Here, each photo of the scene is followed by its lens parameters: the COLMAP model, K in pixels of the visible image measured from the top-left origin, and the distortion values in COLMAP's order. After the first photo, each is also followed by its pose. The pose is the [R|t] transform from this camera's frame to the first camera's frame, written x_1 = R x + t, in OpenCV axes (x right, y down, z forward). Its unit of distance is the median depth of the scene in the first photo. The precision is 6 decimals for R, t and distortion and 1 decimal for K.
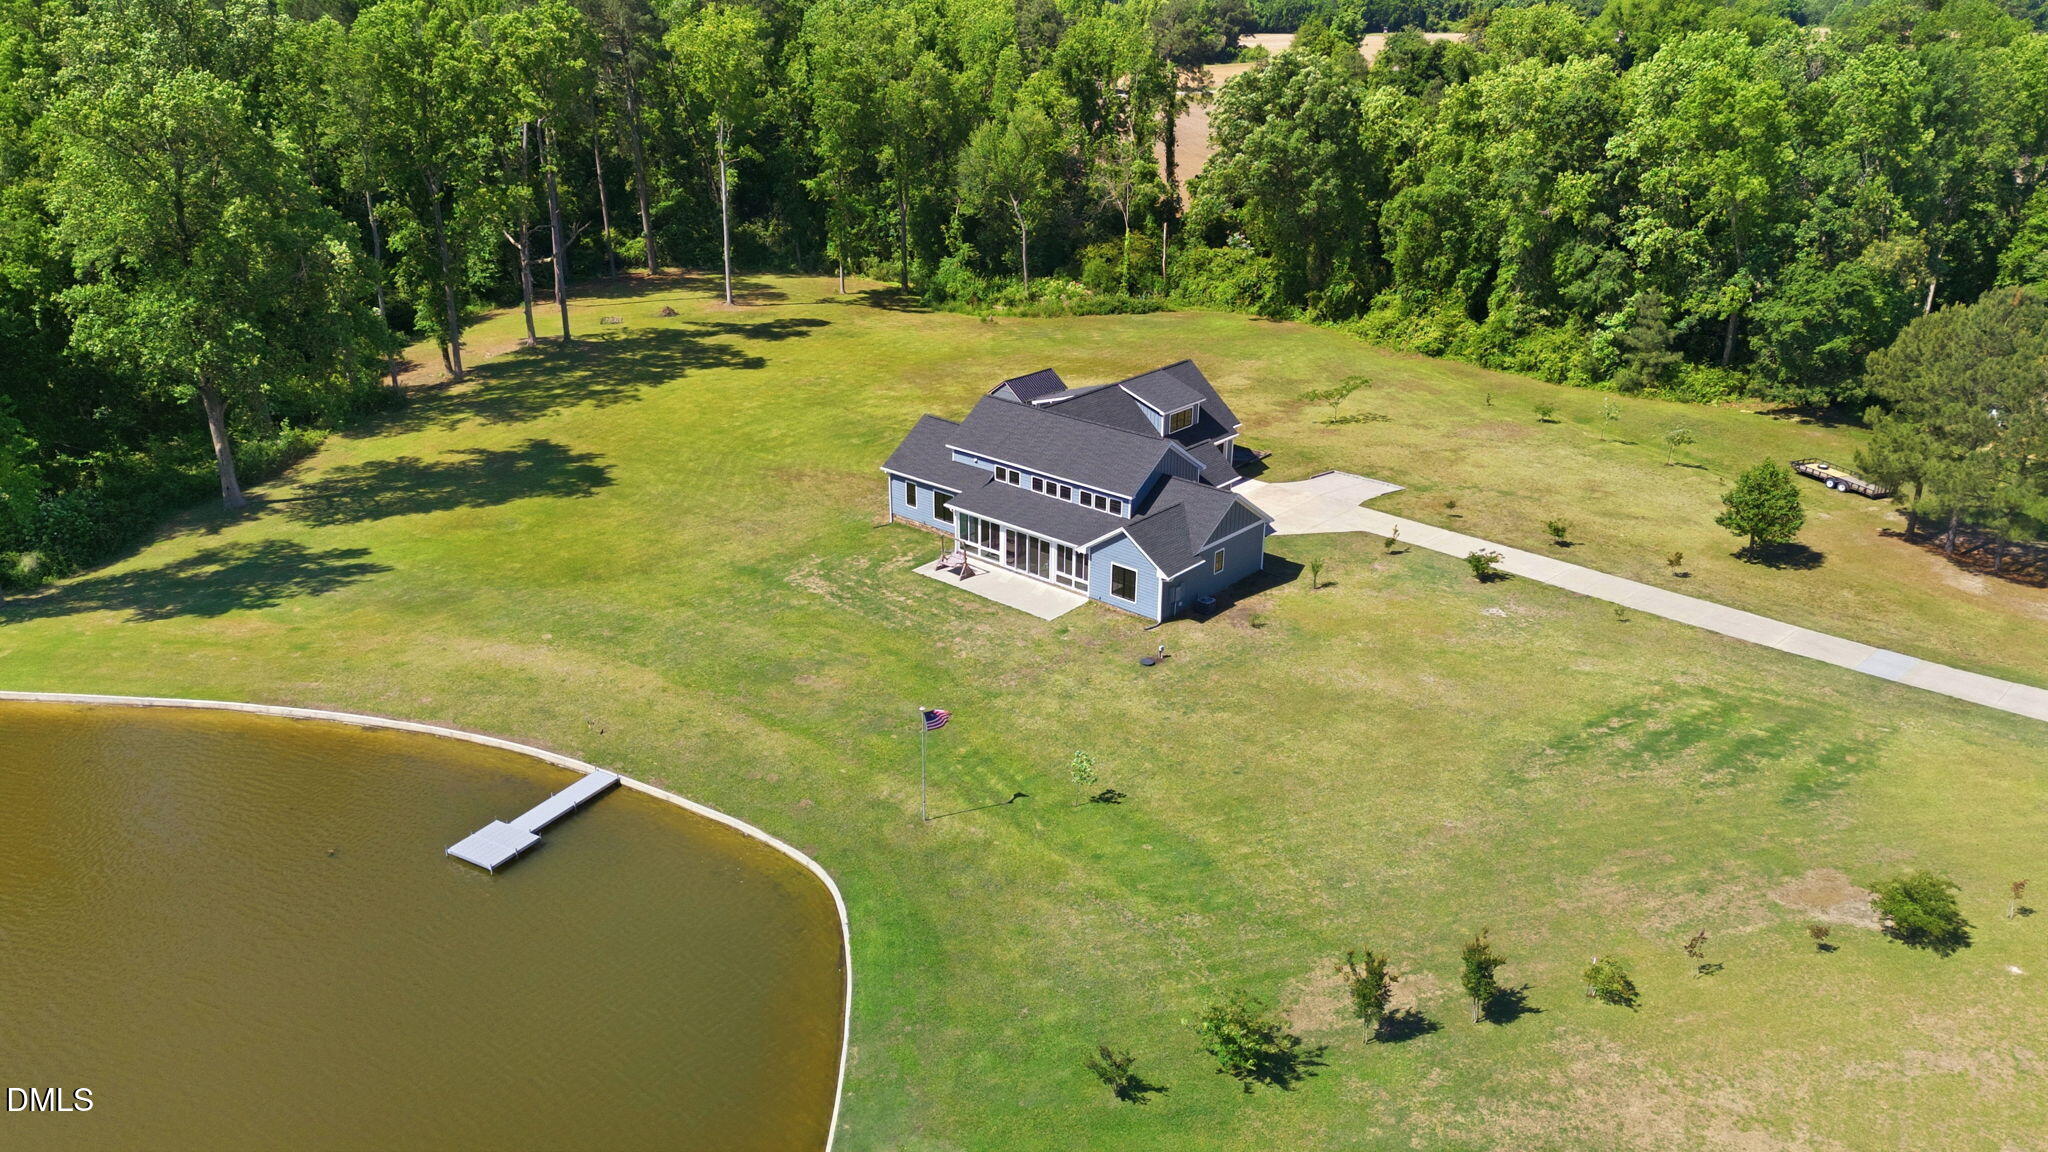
lens RADIAL K [[1500.2, 0, 1017.4], [0, 1500.2, 582.4], [0, 0, 1]] dist [0.067651, -0.072733]
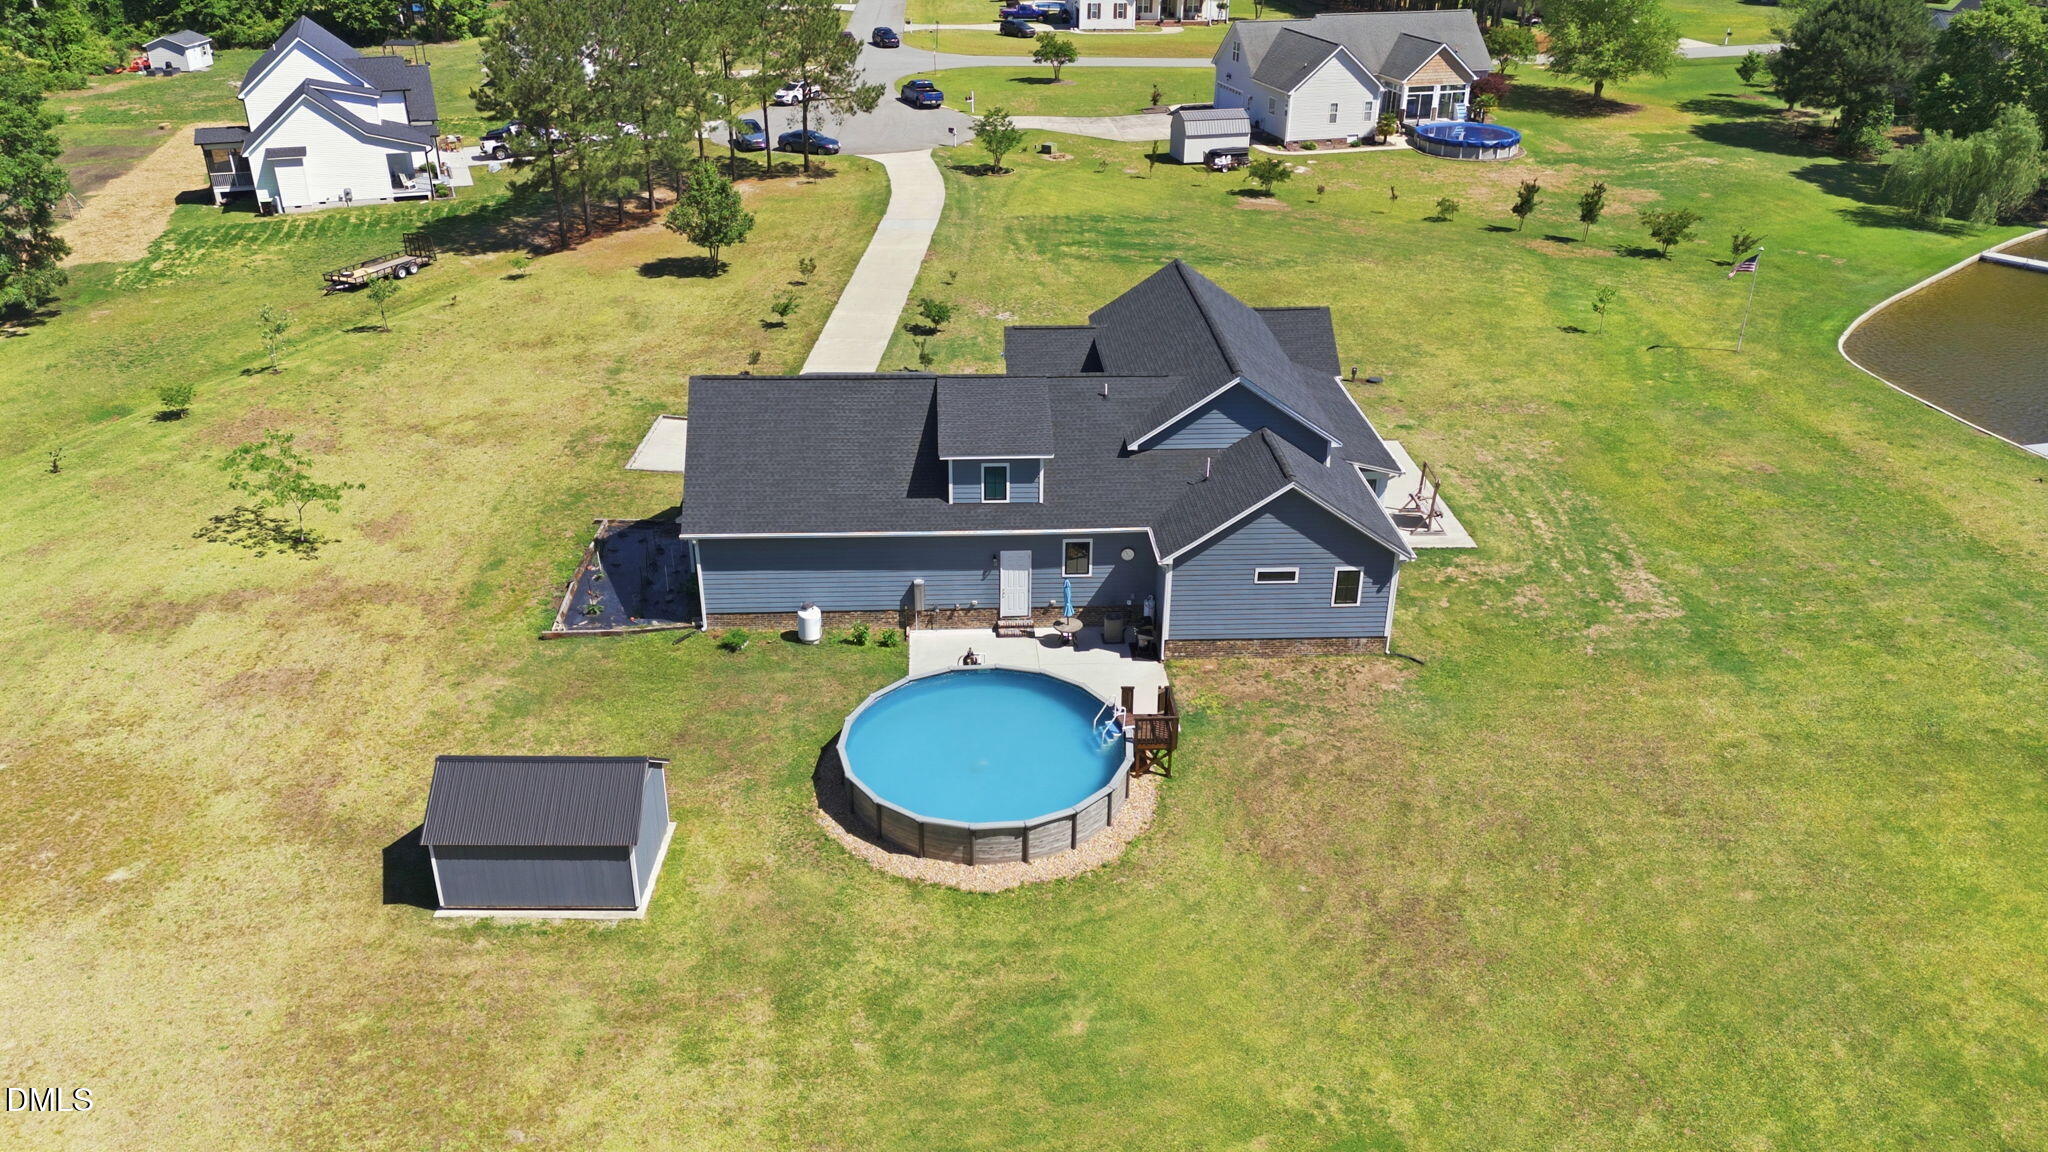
lens RADIAL K [[1483.6, 0, 1031.4], [0, 1483.6, 569.4], [0, 0, 1]] dist [0.142945, -0.263003]
pose [[-0.701208, -0.324883, 0.634633, -0.242425], [0.270278, 0.702568, 0.658292, -0.330503], [-0.659740, 0.633127, -0.404837, 0.981307]]
